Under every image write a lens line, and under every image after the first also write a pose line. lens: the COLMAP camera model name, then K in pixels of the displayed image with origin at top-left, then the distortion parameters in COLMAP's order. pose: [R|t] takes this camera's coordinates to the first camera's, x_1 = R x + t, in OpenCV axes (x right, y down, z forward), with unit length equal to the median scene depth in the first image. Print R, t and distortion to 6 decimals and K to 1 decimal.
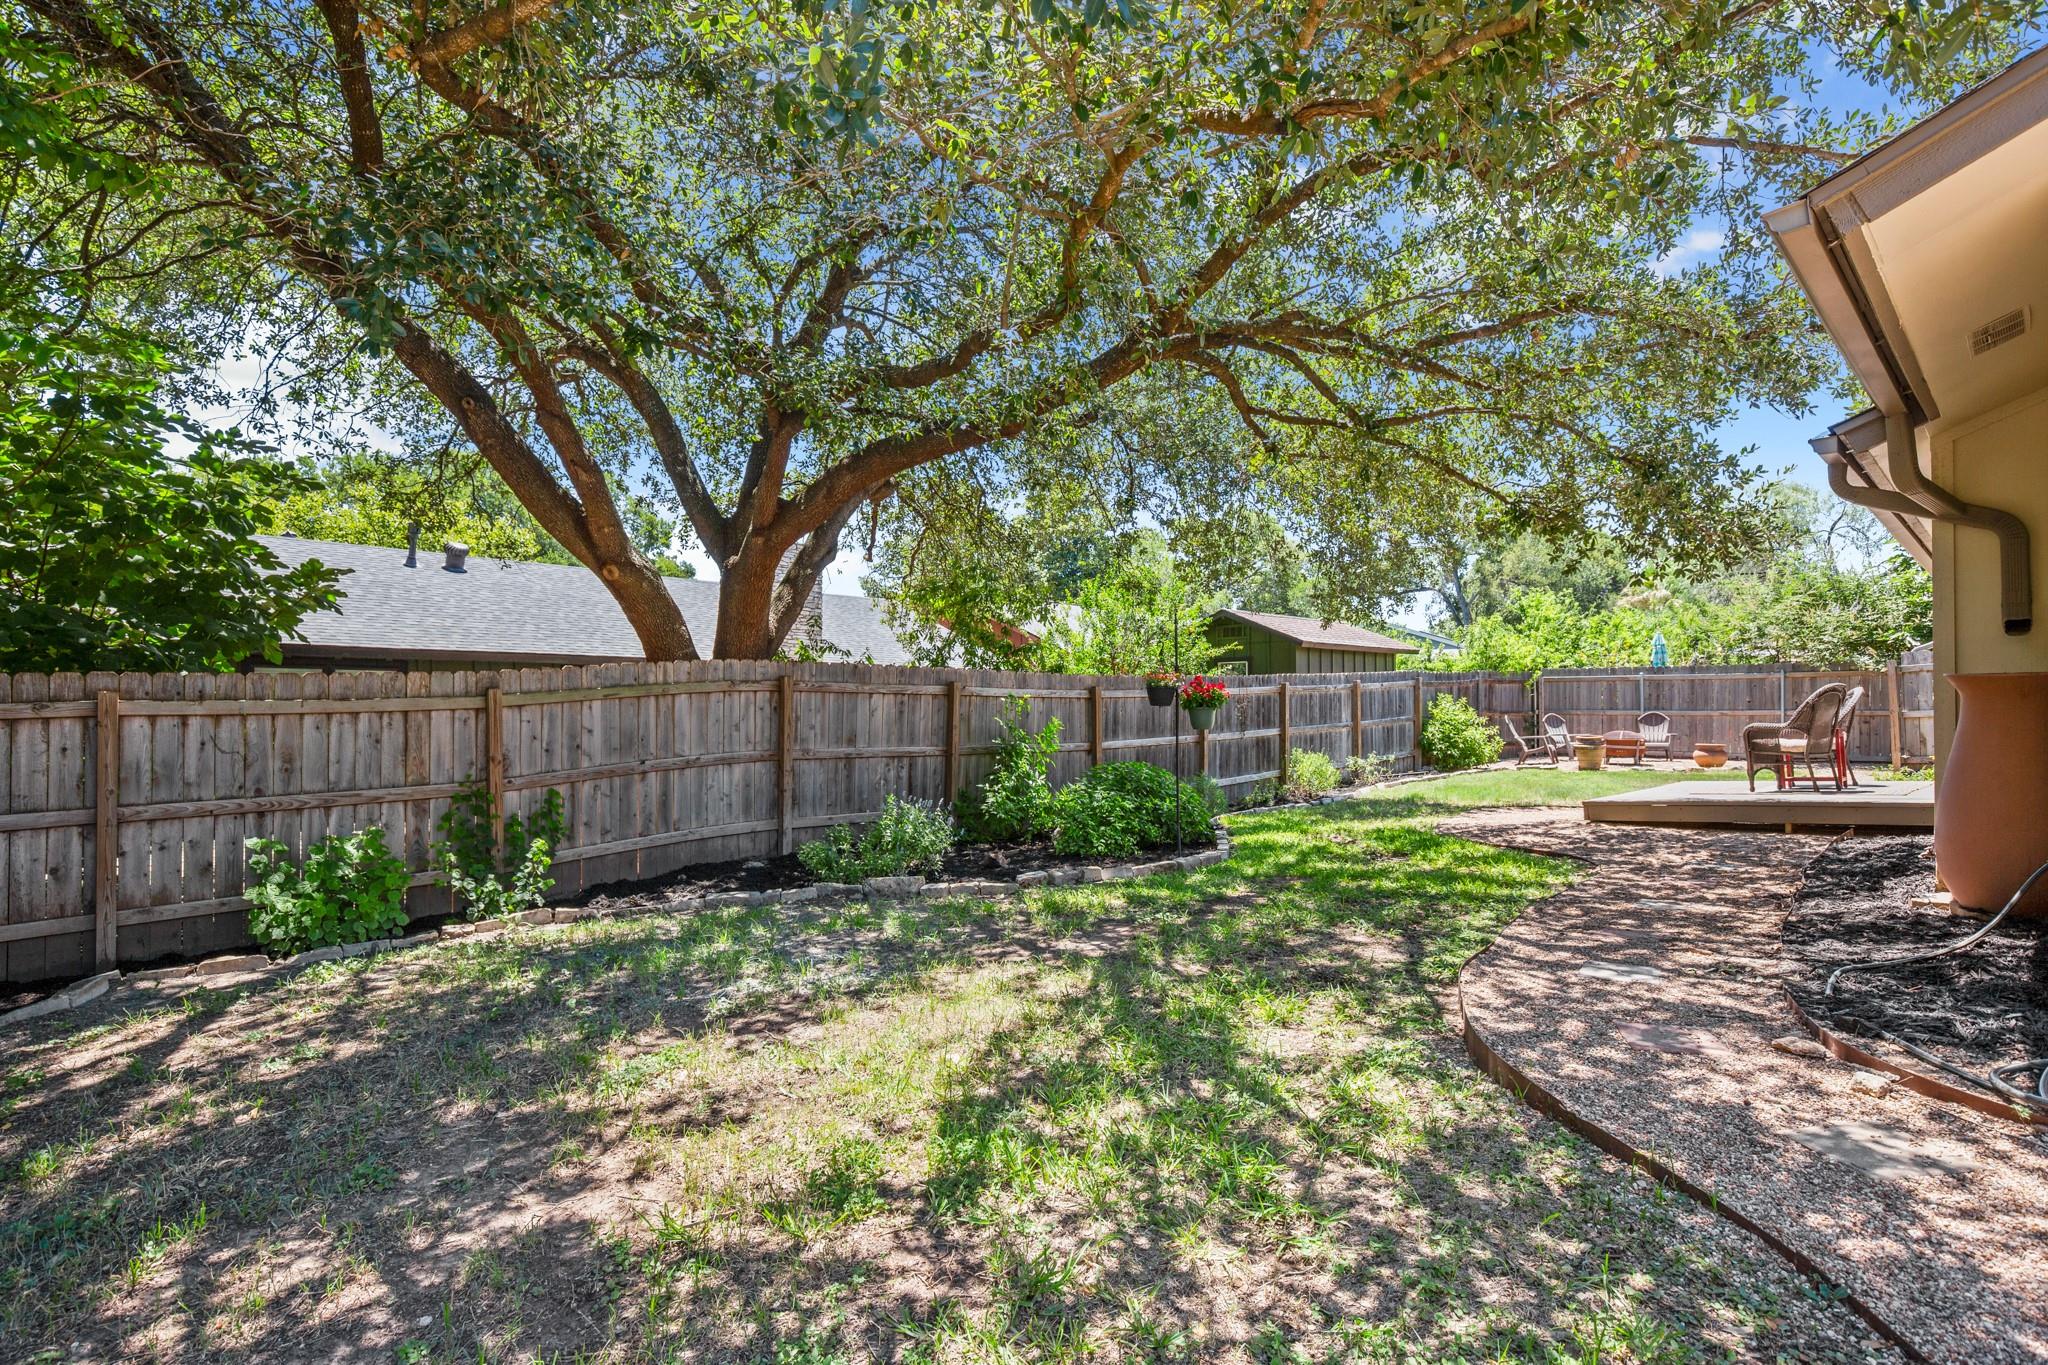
lens RADIAL K [[1024.0, 0, 1060.6], [0, 1024.0, 673.2], [0, 0, 1]] dist [0.000374, 0.000818]
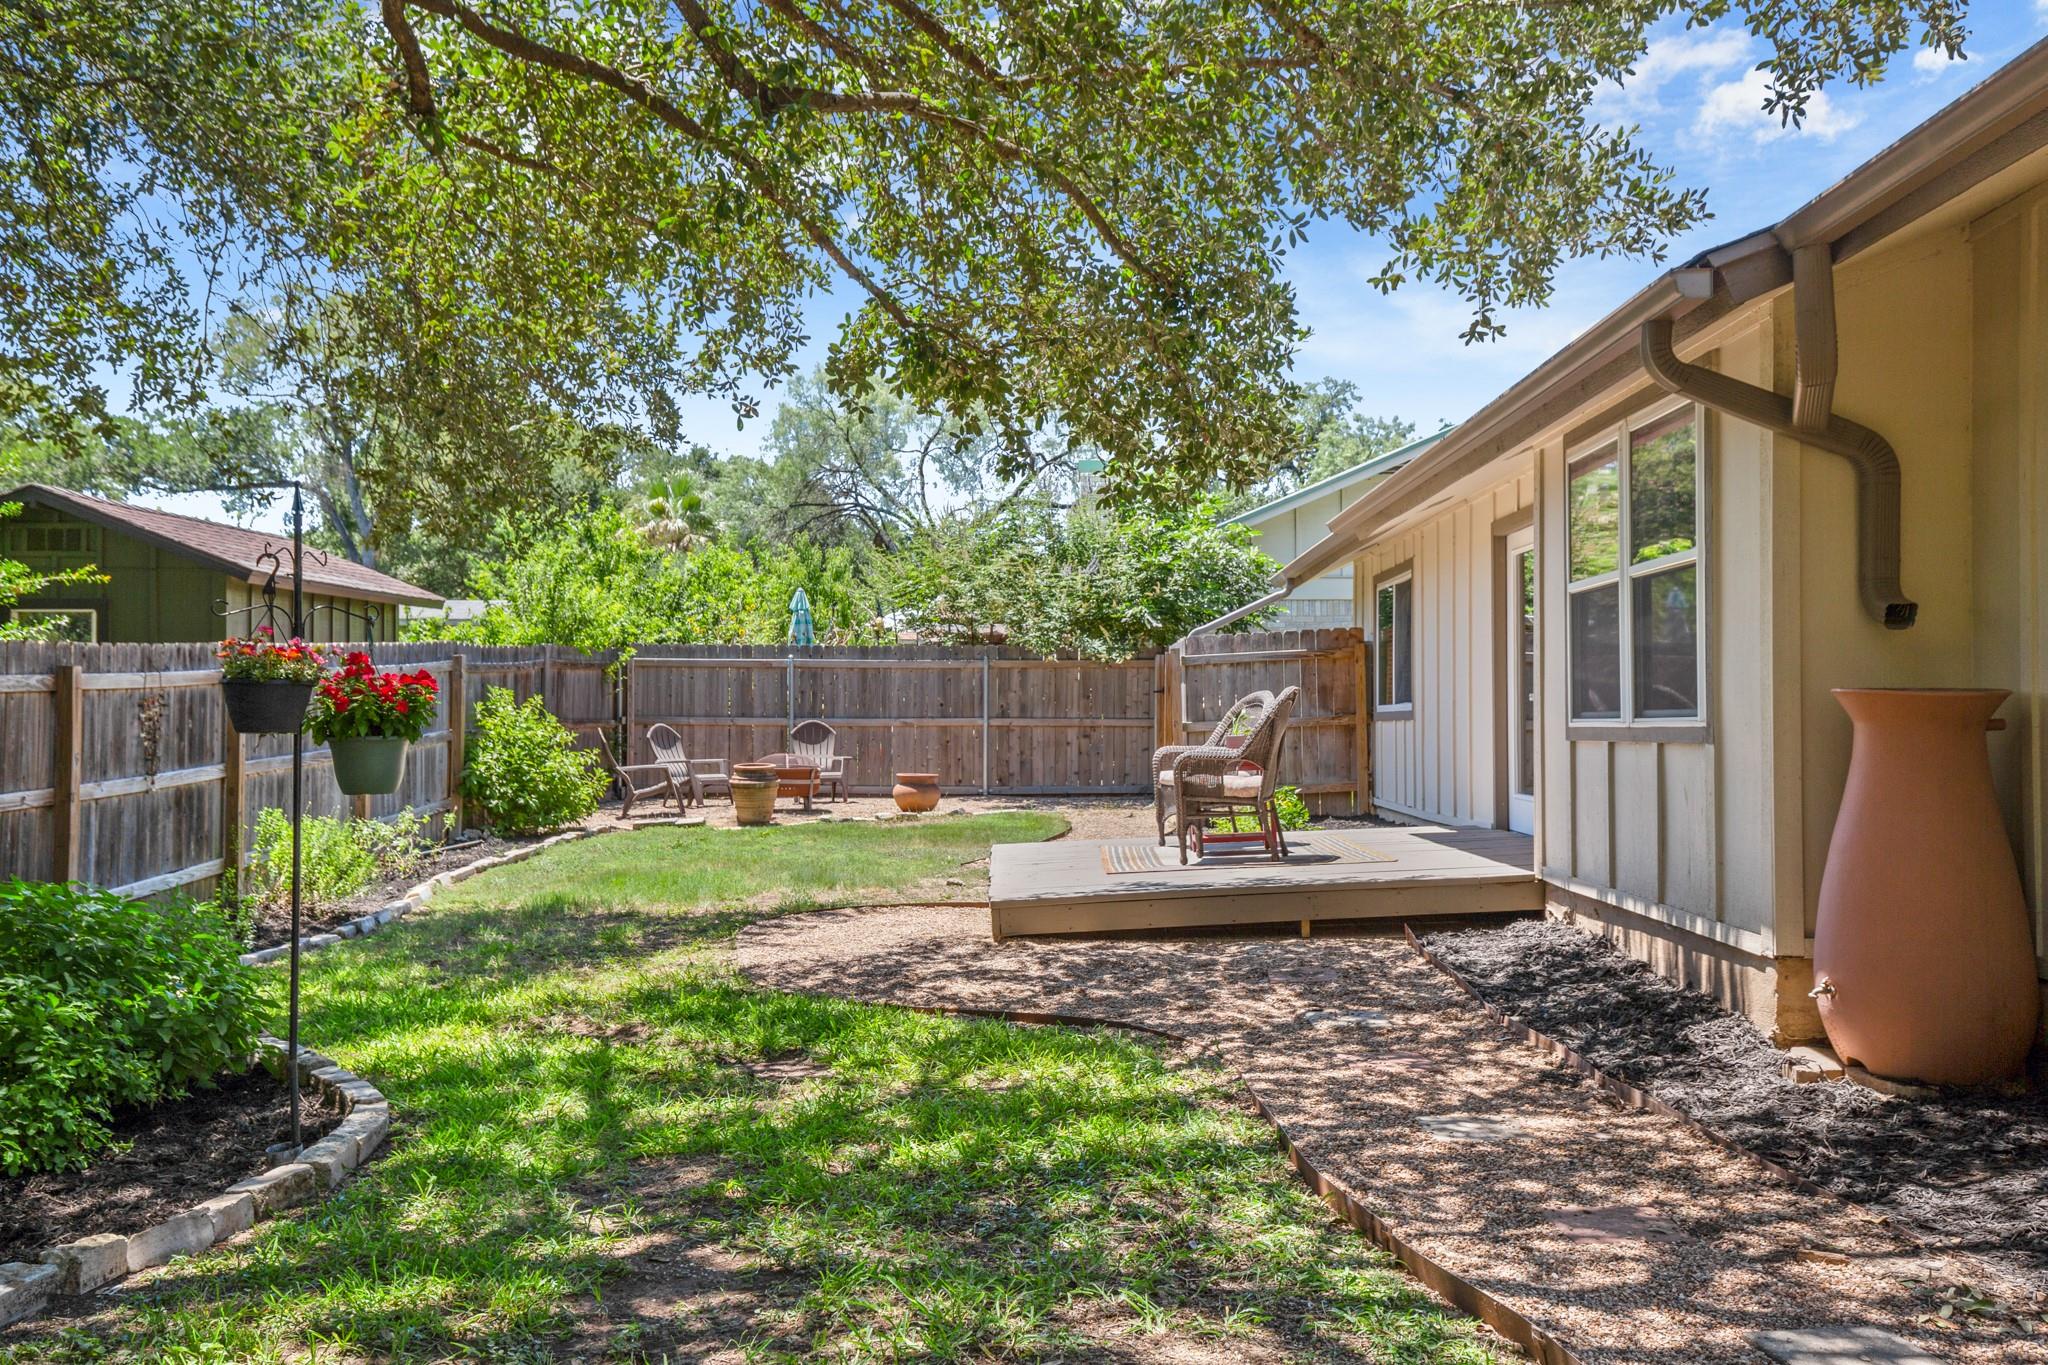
lens RADIAL K [[1798.2, 0, 1024.4], [0, 1798.2, 681.5], [0, 0, 1]] dist [0.076989, -0.002678]
pose [[0.727581, 0.012075, 0.685916, -0.068049], [-0.027175, 0.999568, 0.011230, -0.000653], [-0.685483, -0.026811, 0.727594, 0.162025]]
